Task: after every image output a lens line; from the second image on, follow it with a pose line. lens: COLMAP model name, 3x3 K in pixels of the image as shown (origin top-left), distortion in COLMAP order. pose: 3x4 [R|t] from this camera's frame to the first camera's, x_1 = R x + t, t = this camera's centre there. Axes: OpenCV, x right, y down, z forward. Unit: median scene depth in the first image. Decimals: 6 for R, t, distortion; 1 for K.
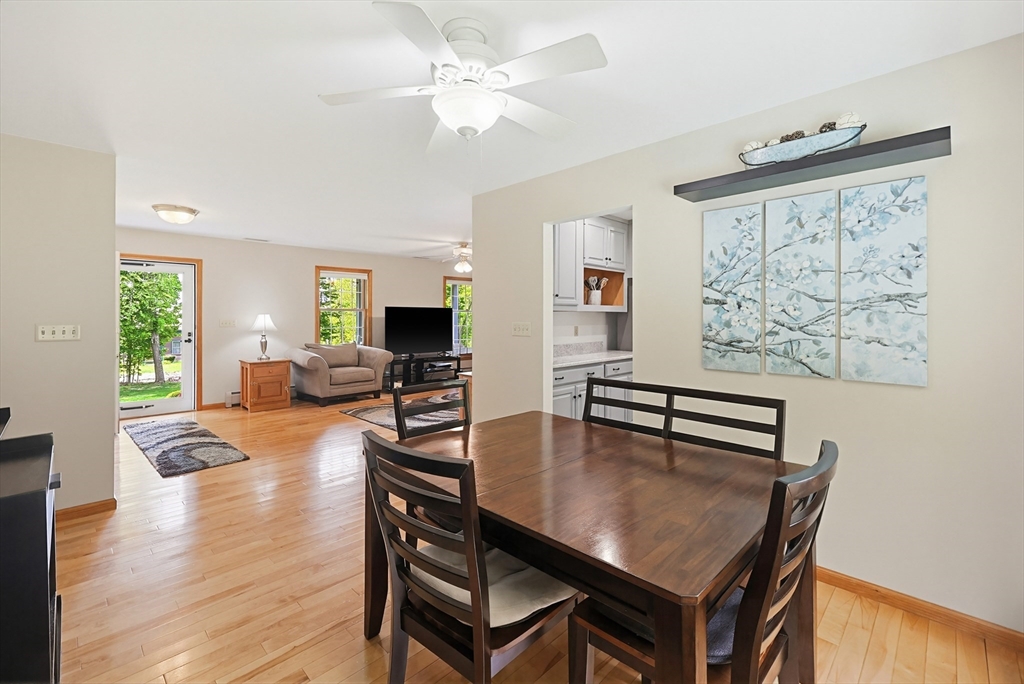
lens RADIAL K [[437.5, 0, 514.4], [0, 437.5, 322.2], [0, 0, 1]] dist [0.001228, 0.000024]
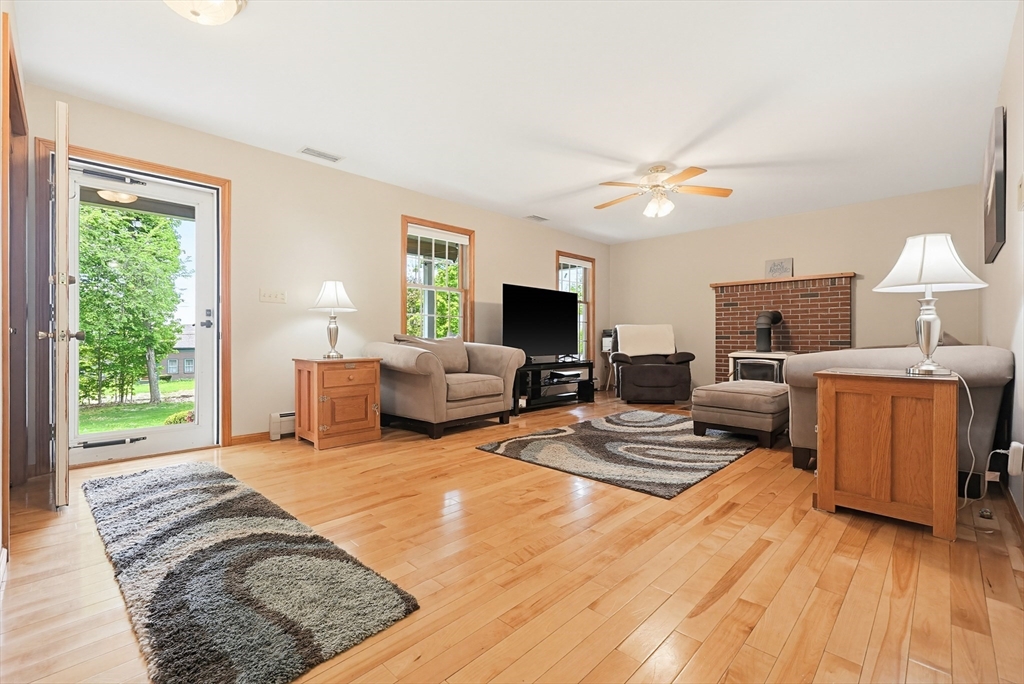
lens RADIAL K [[438.6, 0, 512.0], [0, 438.6, 342.0], [0, 0, 1]] dist [-0.000356, -0.000002]
pose [[0.999996, 0.000260, 0.002677, -0.335753], [-0.000253, 0.999996, -0.002693, 0.065305], [-0.002678, 0.002692, 0.999993, 0.411438]]
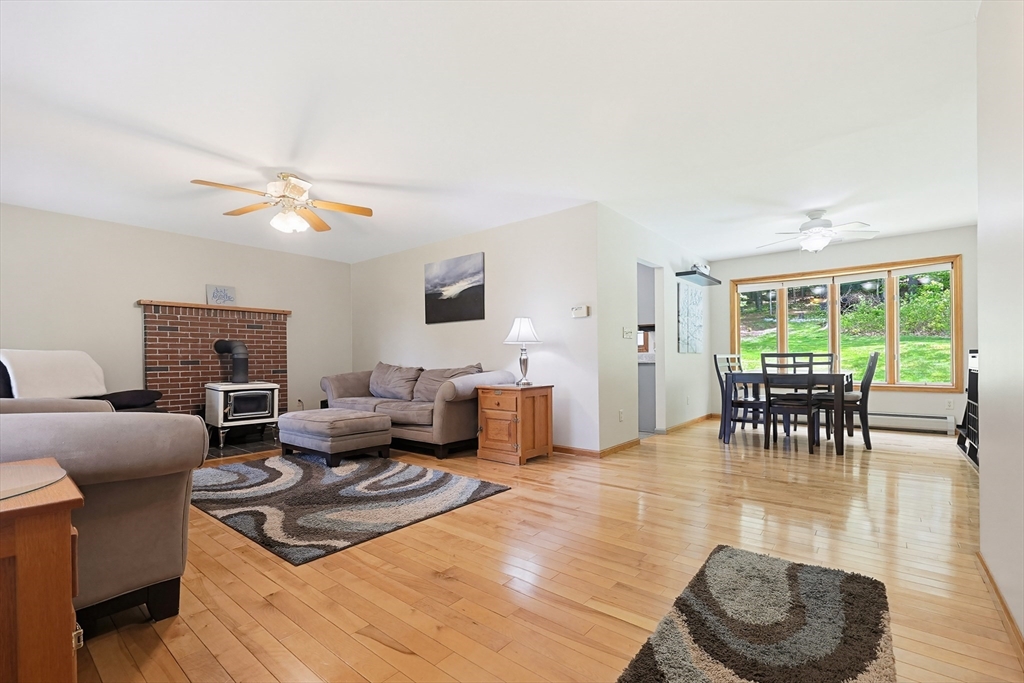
lens RADIAL K [[449.5, 0, 513.6], [0, 449.5, 360.7], [0, 0, 1]] dist [0.000686, 0.000078]
pose [[-0.093417, -0.001057, 0.995626, -0.716901], [0.018576, 0.999824, 0.002804, 0.048094], [-0.995454, 0.018757, -0.093381, 0.821298]]
